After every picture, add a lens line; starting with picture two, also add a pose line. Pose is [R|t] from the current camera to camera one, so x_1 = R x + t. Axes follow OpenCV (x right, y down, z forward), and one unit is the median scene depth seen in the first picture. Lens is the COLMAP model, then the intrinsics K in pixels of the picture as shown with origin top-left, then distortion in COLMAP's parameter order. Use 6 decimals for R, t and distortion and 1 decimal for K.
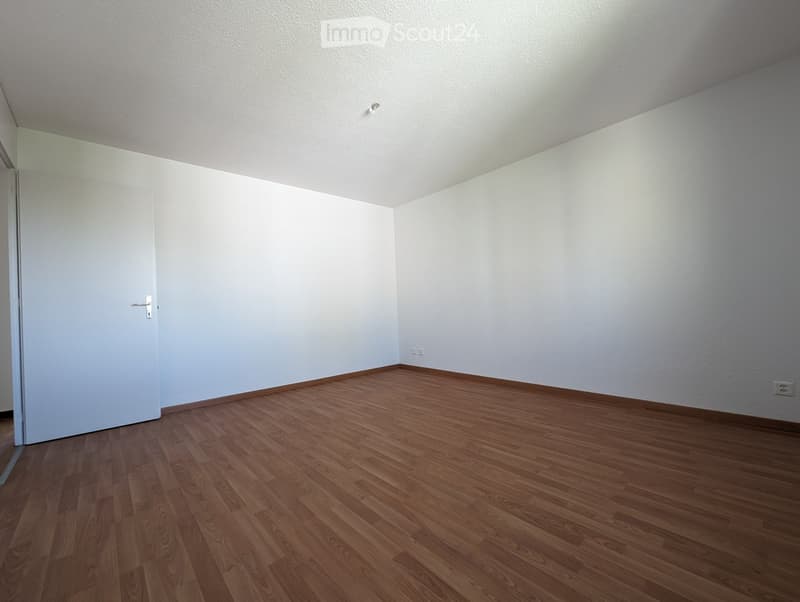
lens RADIAL K [[332.1, 0, 401.7], [0, 332.1, 302.6], [0, 0, 1]] dist [-0.003040, 0.000633]
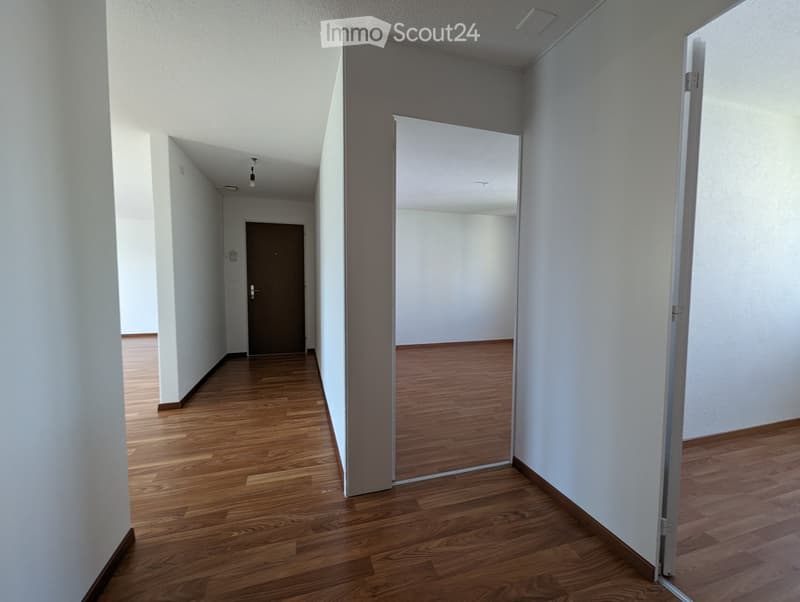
lens RADIAL K [[332.1, 0, 401.7], [0, 332.1, 302.6], [0, 0, 1]] dist [-0.003040, 0.000633]
pose [[0.408351, -0.014828, 0.912705, -1.986982], [-0.035196, 0.998869, 0.031975, -0.031536], [-0.912146, -0.045181, 0.407367, 0.722756]]
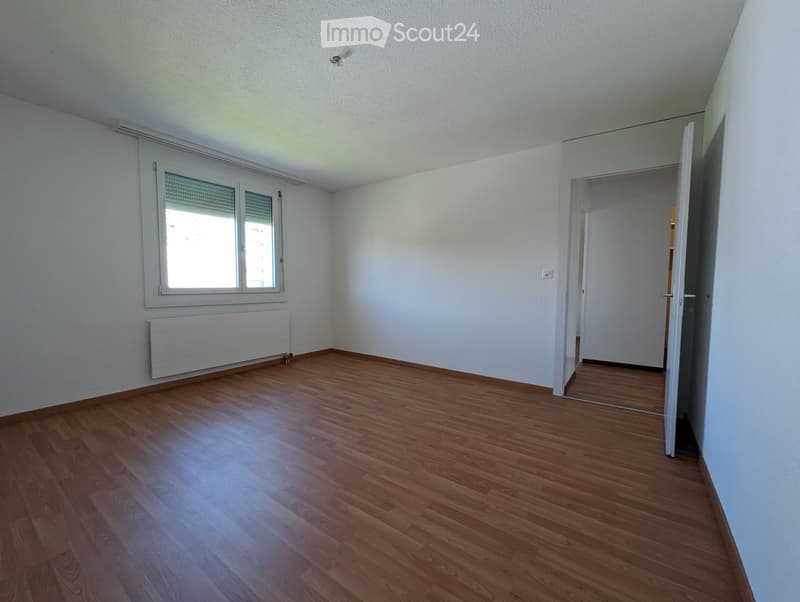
lens RADIAL K [[332.1, 0, 401.7], [0, 332.1, 302.6], [0, 0, 1]] dist [-0.003040, 0.000633]
pose [[-0.975332, 0.045783, -0.215942, -0.037266], [0.034329, 0.997812, 0.056499, -0.050076], [0.218056, 0.047693, -0.974770, 2.003504]]
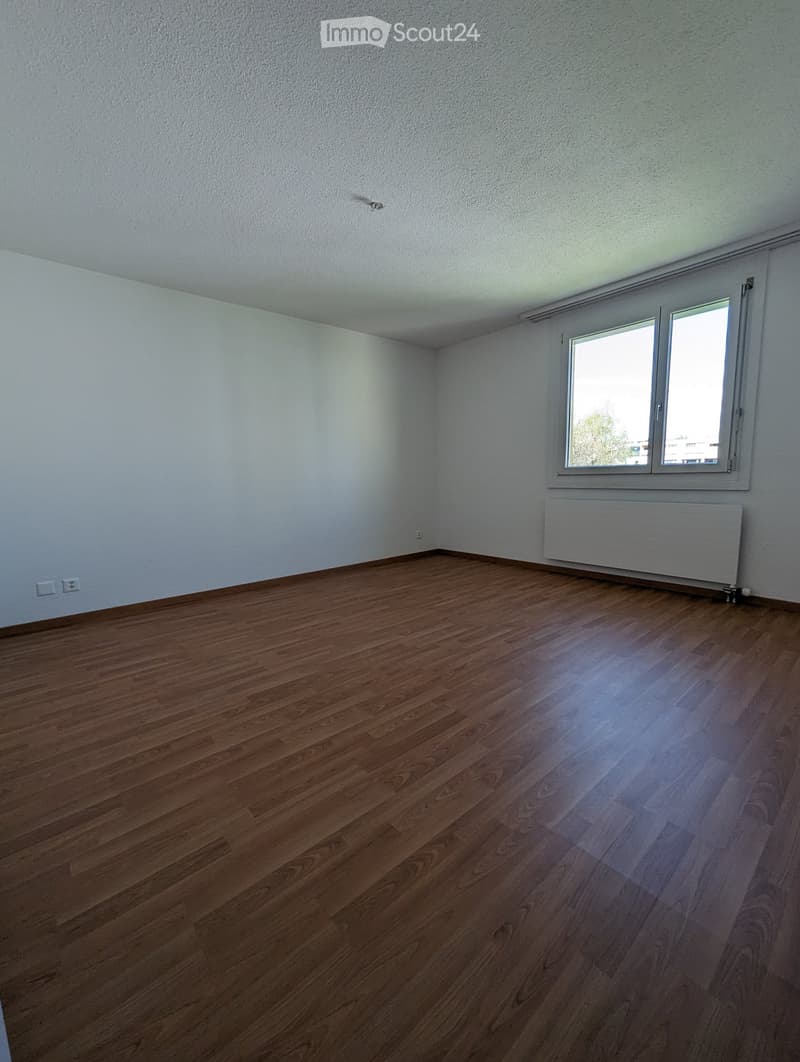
lens RADIAL K [[440.9, 0, 400.1], [0, 440.9, 536.8], [0, 0, 1]] dist [-0.003040, 0.000633]
pose [[0.020757, -0.099390, 0.994832, -1.195622], [0.008396, 0.995029, 0.099235, 0.030819], [-0.999749, 0.006293, 0.021489, 1.010735]]
